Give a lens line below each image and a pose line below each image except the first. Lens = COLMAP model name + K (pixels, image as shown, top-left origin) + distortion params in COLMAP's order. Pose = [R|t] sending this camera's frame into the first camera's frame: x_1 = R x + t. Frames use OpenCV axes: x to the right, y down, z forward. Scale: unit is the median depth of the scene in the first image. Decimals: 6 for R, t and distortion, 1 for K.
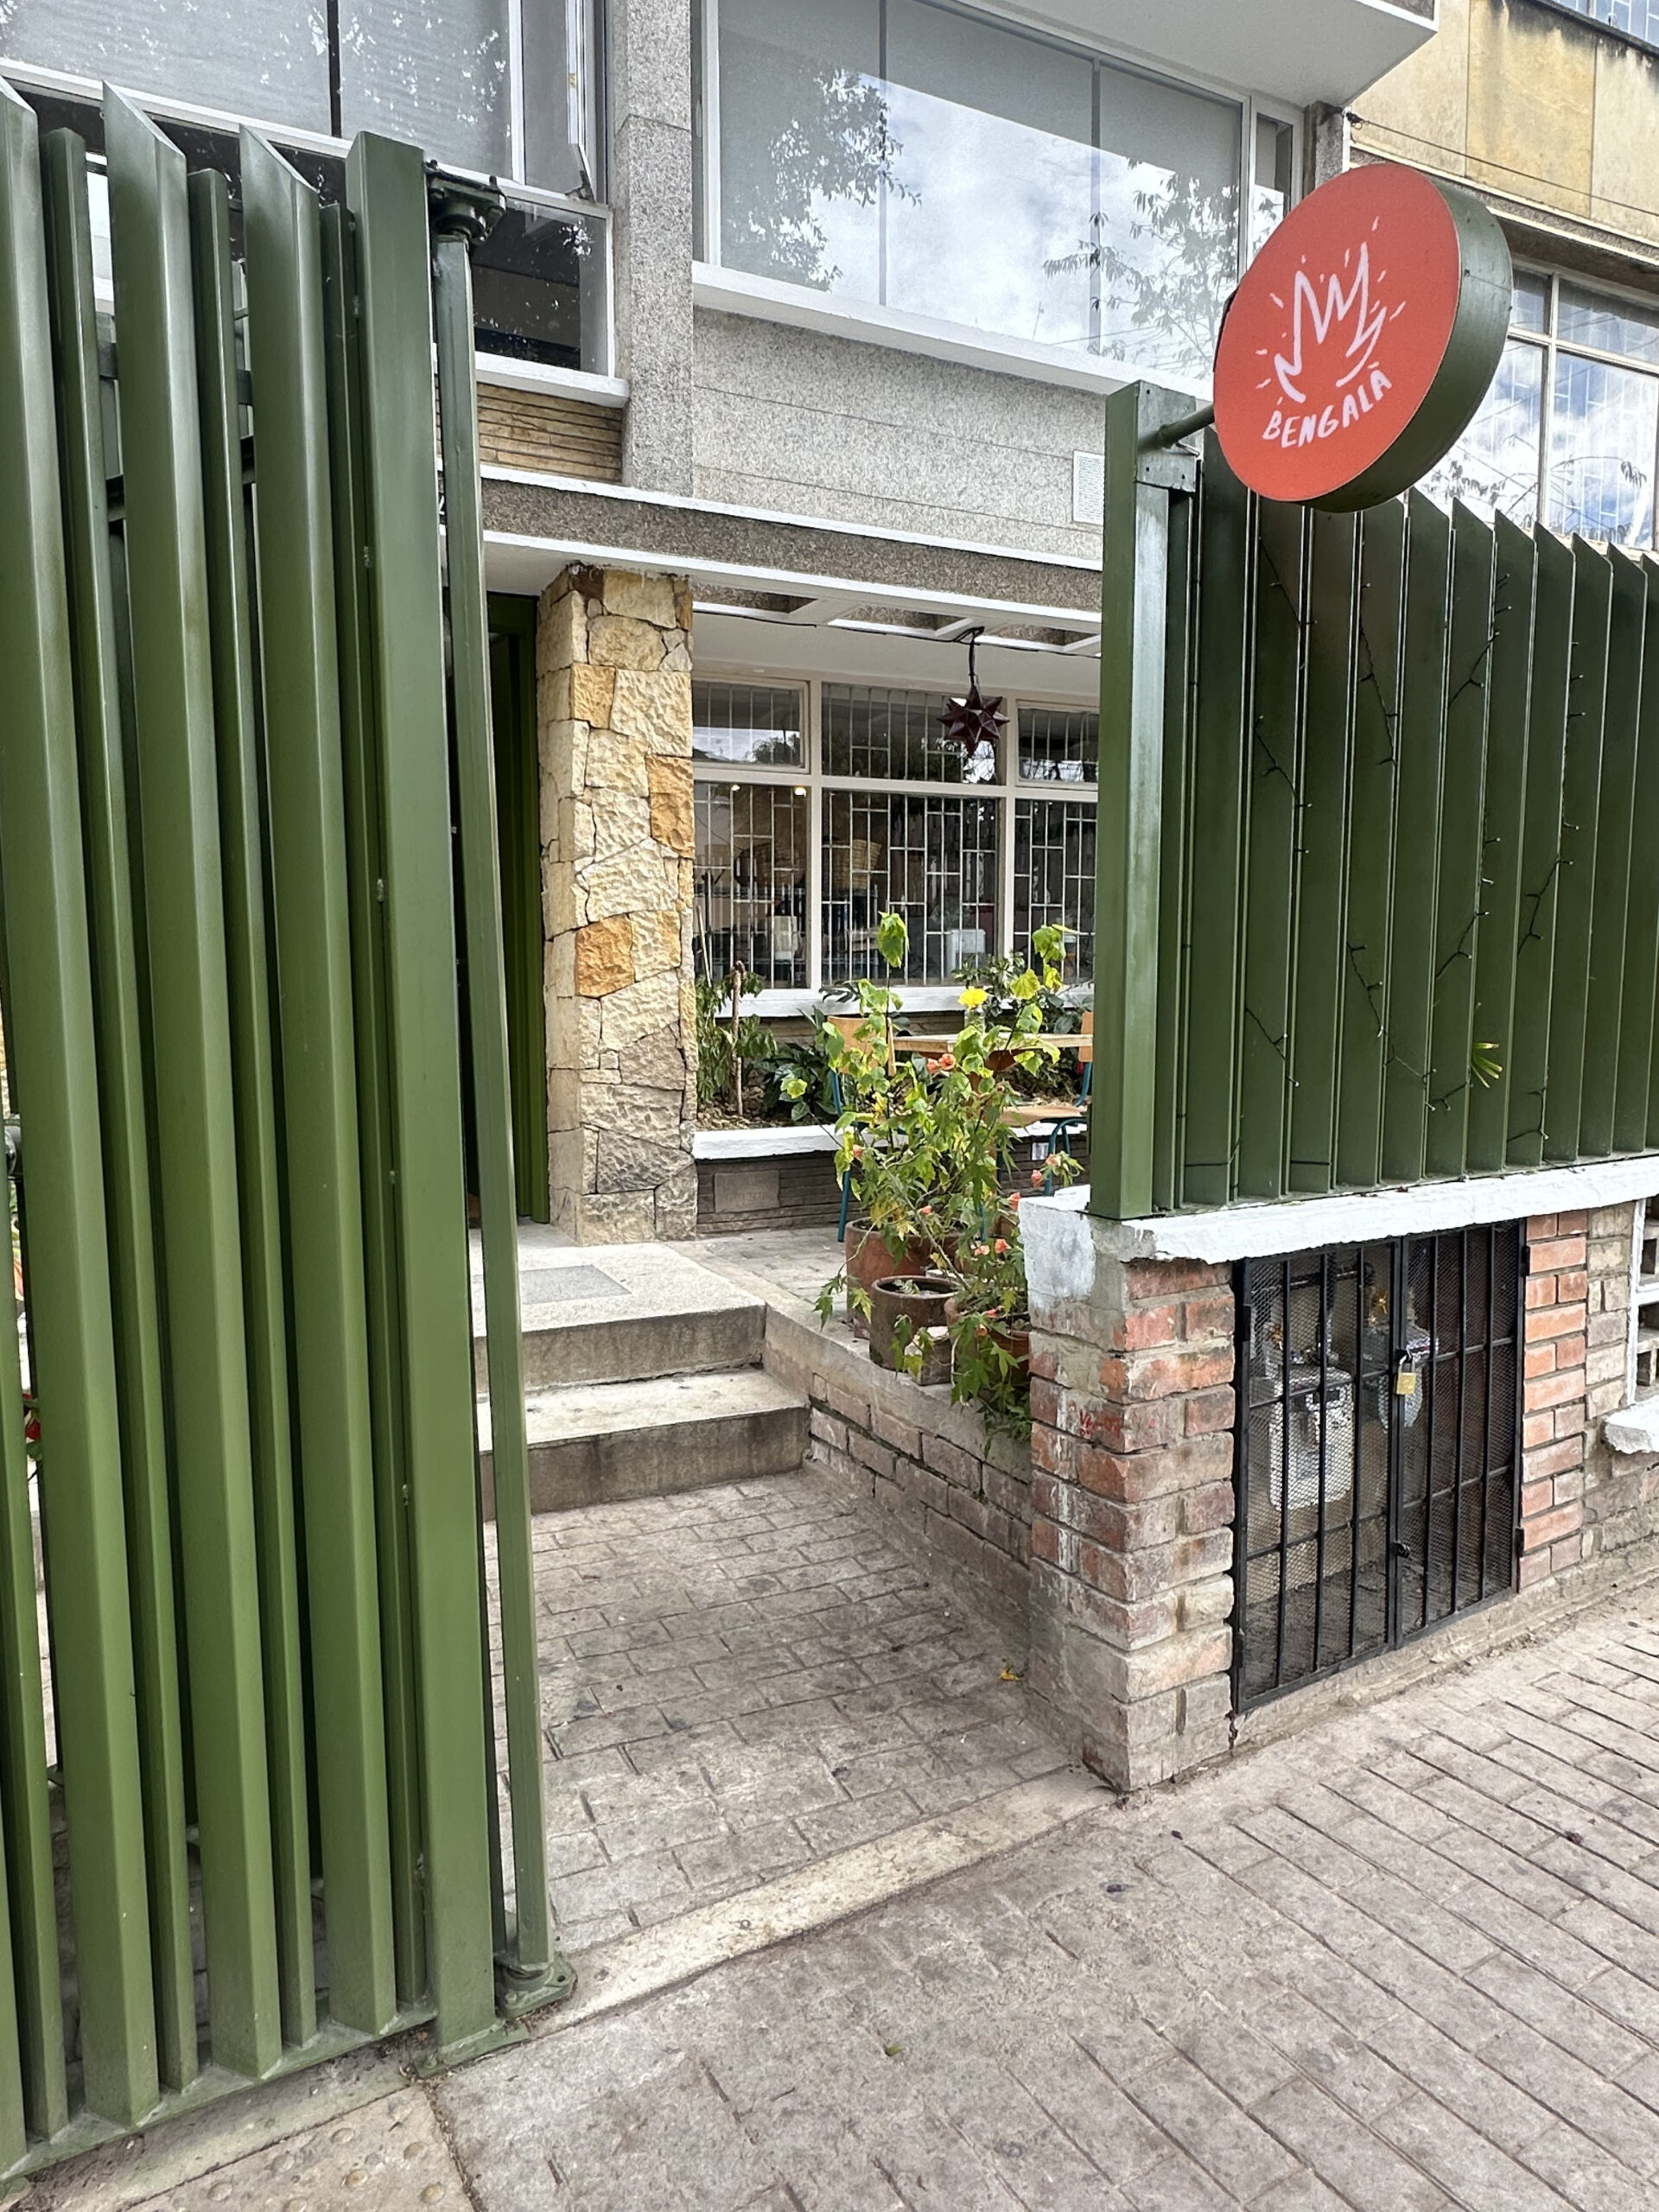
lens RADIAL K [[1350.6, 0, 816.8], [0, 1350.6, 1113.5], [0, 0, 1]] dist [-0.018055, -0.000232]
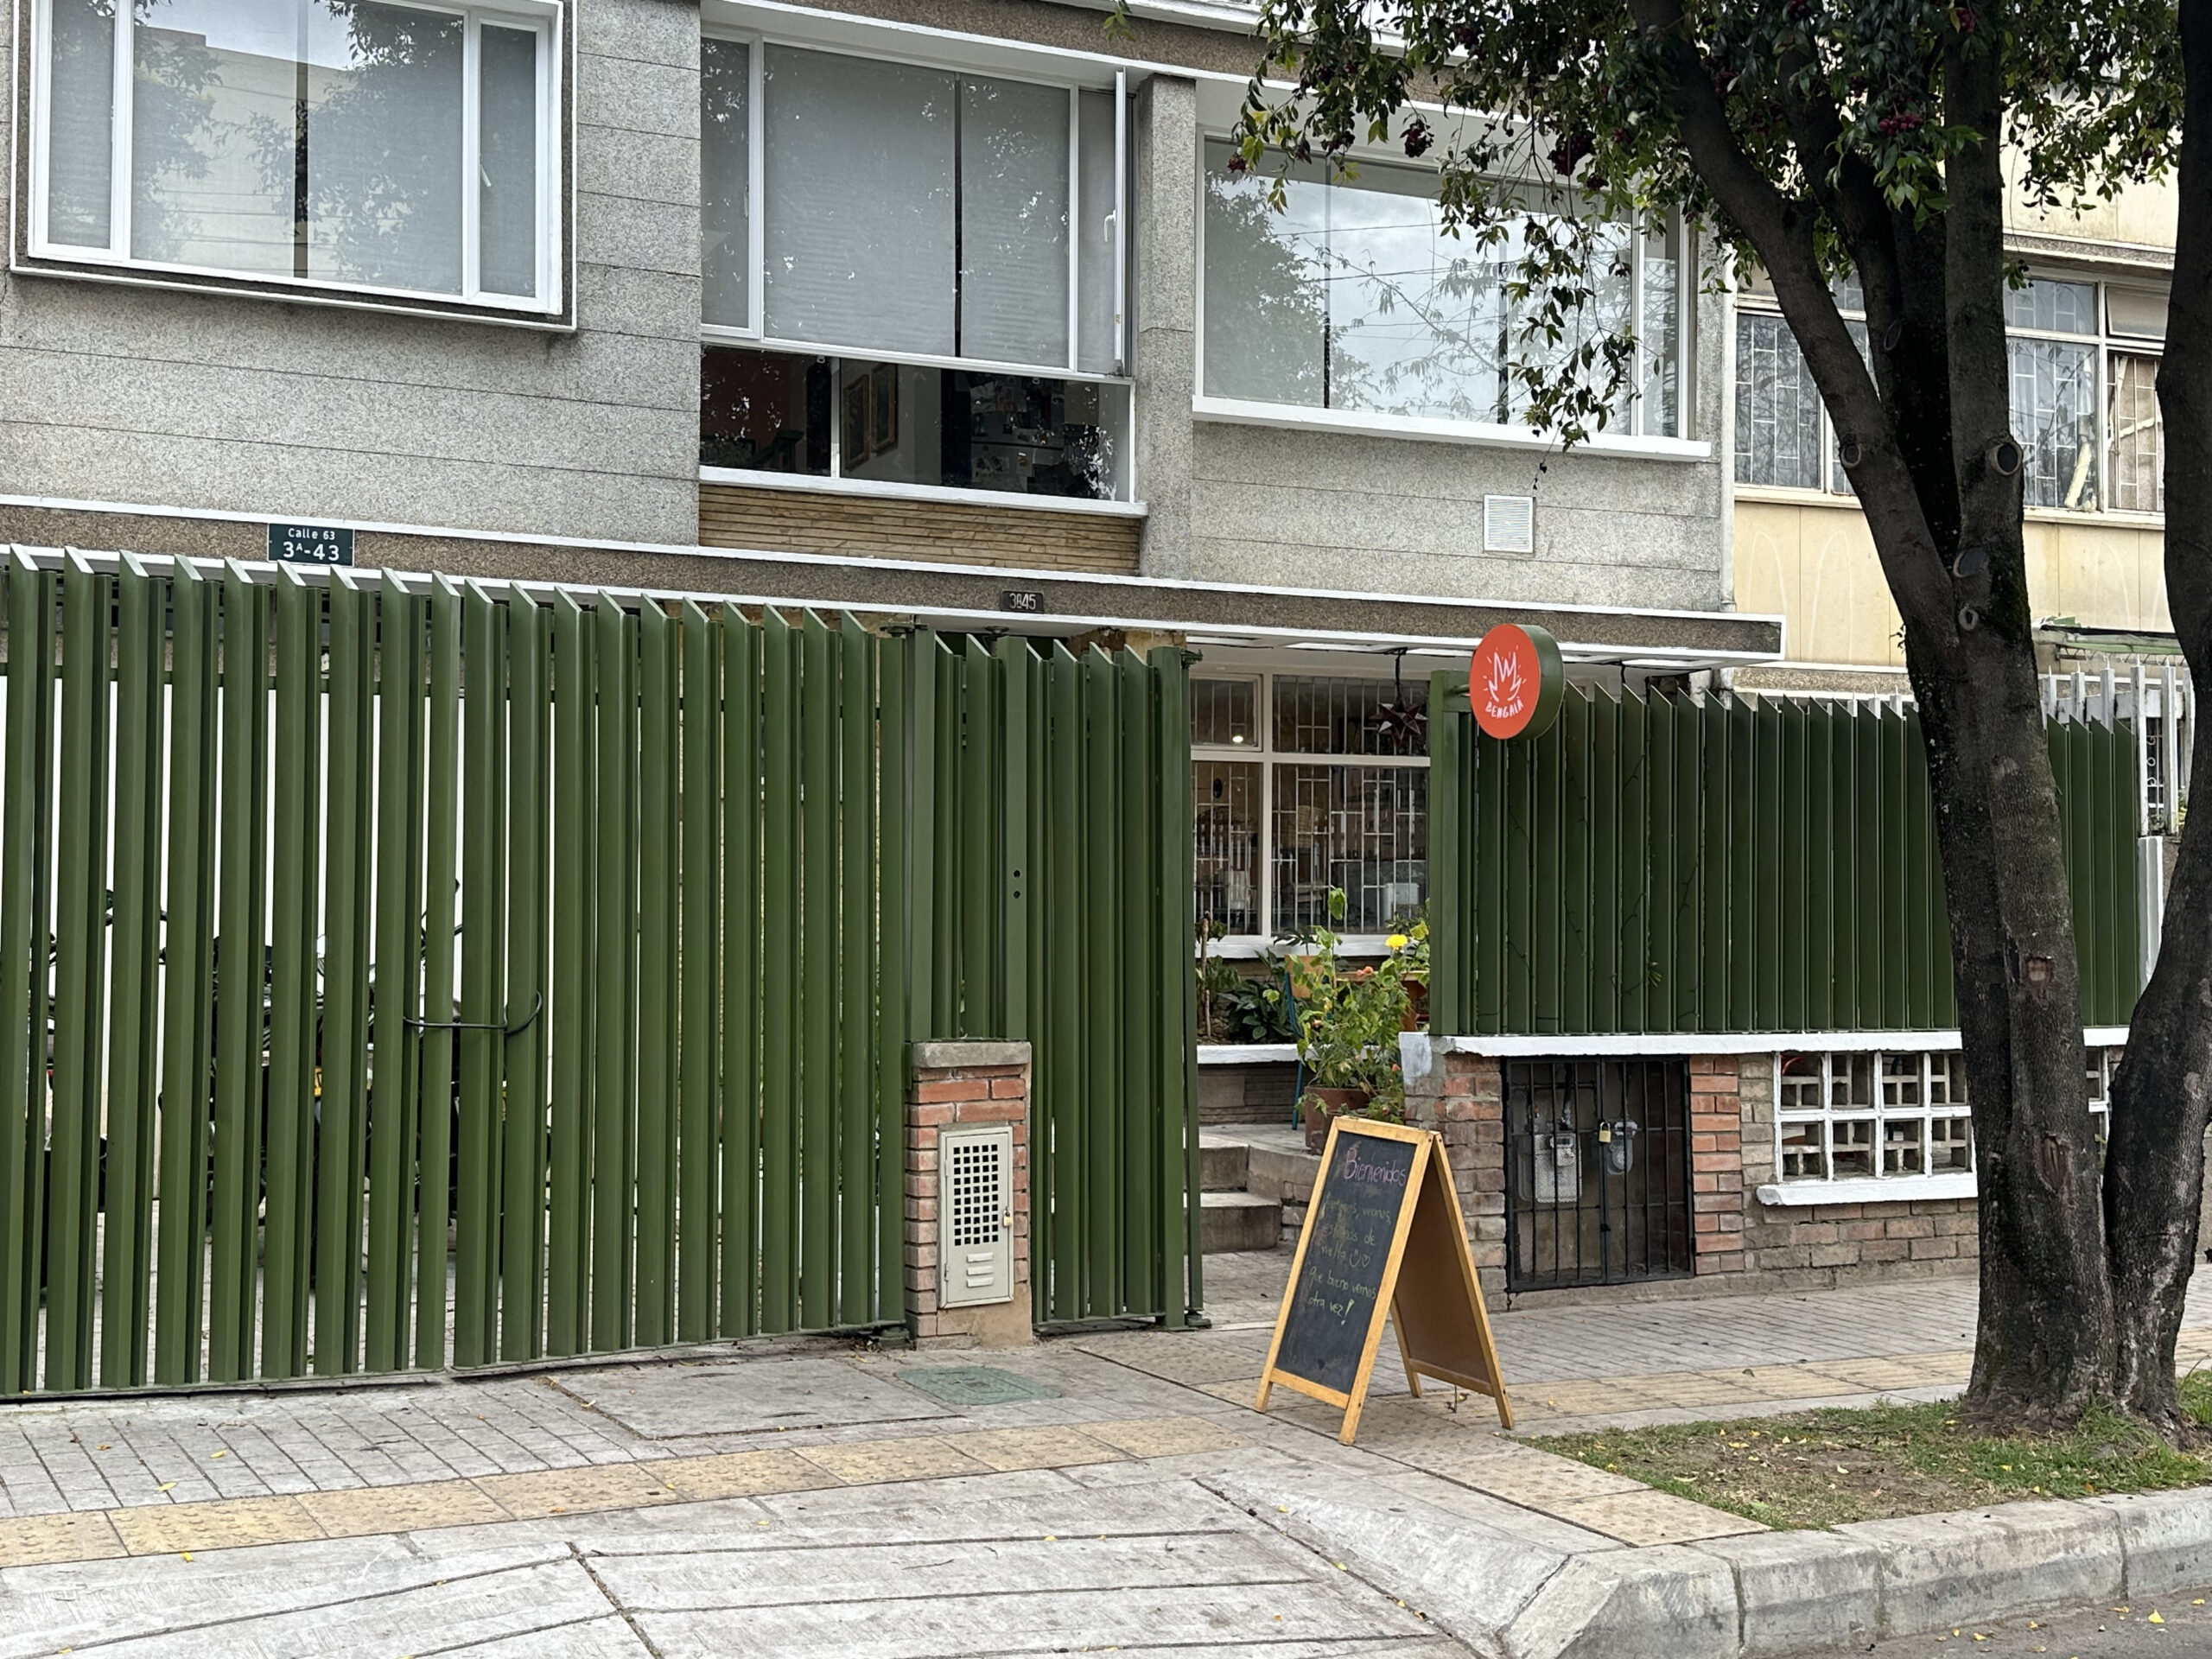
lens RADIAL K [[2444.1, 0, 1099.8], [0, 2444.1, 821.7], [0, 0, 1]] dist [0.121312, 0.000000]
pose [[0.999288, 0.007147, -0.037033, -0.132214], [-0.012379, 0.989639, -0.143043, 0.223029], [0.035627, 0.143400, 0.989023, -2.152671]]
